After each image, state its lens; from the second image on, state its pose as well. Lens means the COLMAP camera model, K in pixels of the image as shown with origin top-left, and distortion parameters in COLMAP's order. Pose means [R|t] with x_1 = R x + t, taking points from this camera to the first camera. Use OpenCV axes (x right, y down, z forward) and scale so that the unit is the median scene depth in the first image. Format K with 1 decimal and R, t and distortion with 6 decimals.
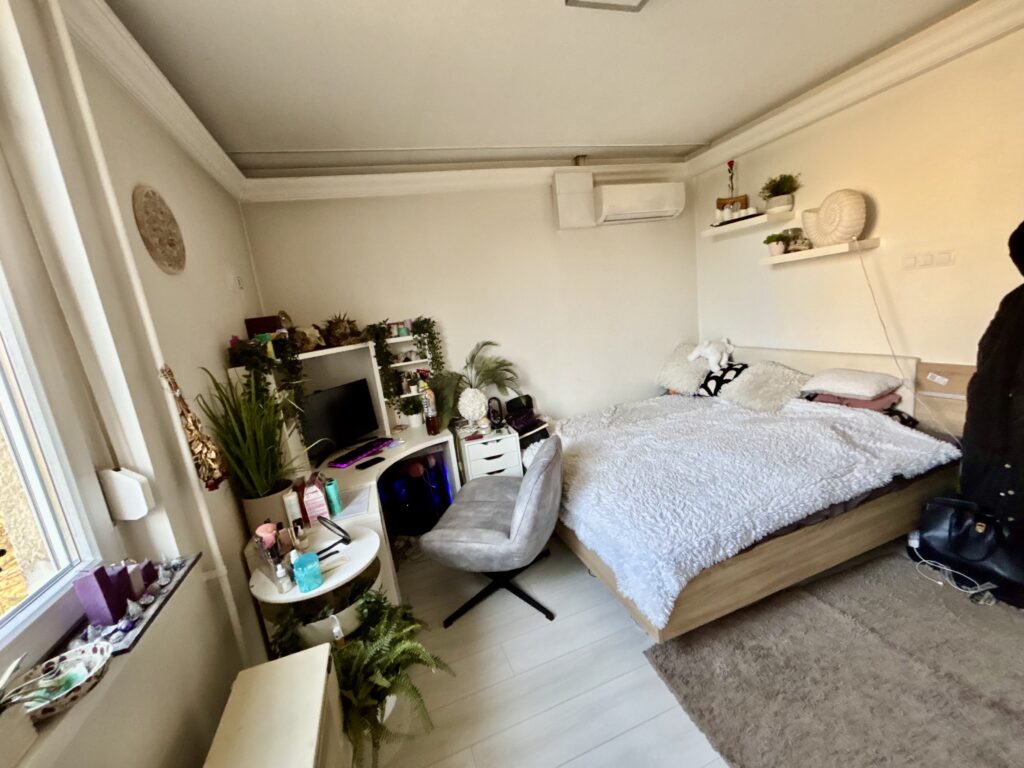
lens RADIAL K [[412.8, 0, 512.8], [0, 412.8, 384.2], [0, 0, 1]] dist [-0.000112, 0.000056]
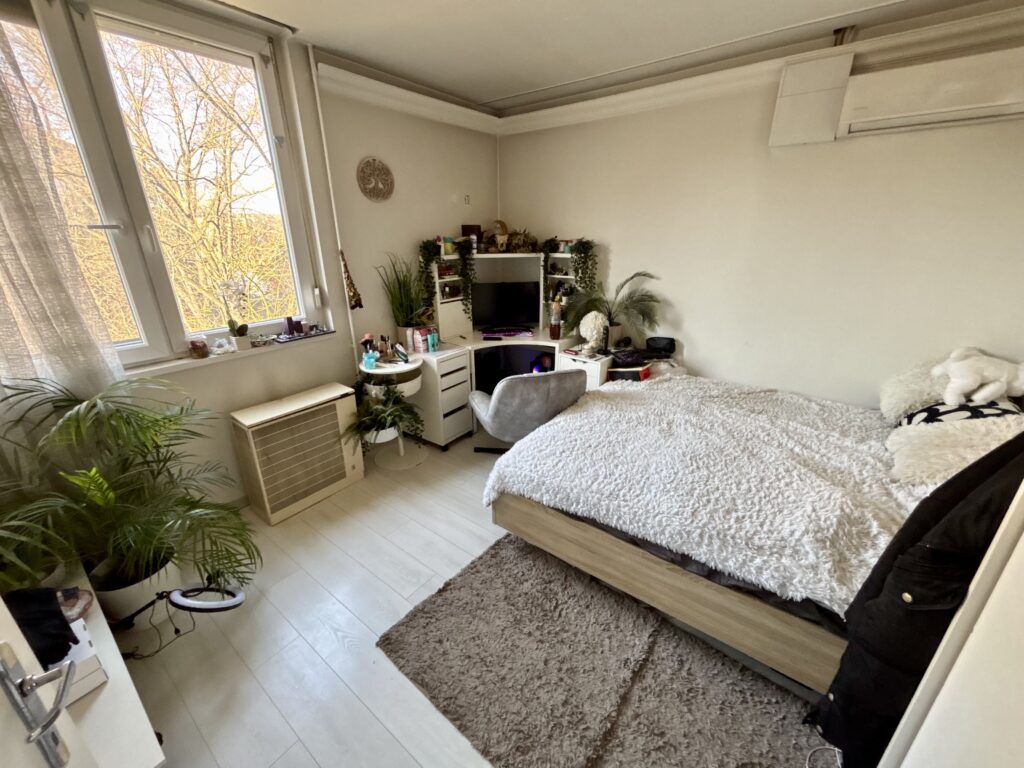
lens RADIAL K [[412.8, 0, 503.1], [0, 412.8, 383.3], [0, 0, 1]] dist [-0.000112, 0.000056]
pose [[0.541338, 0.408125, -0.735110, 0.673268], [-0.218817, 0.912551, 0.345501, -0.146724], [0.811833, -0.026178, 0.583303, 0.146695]]
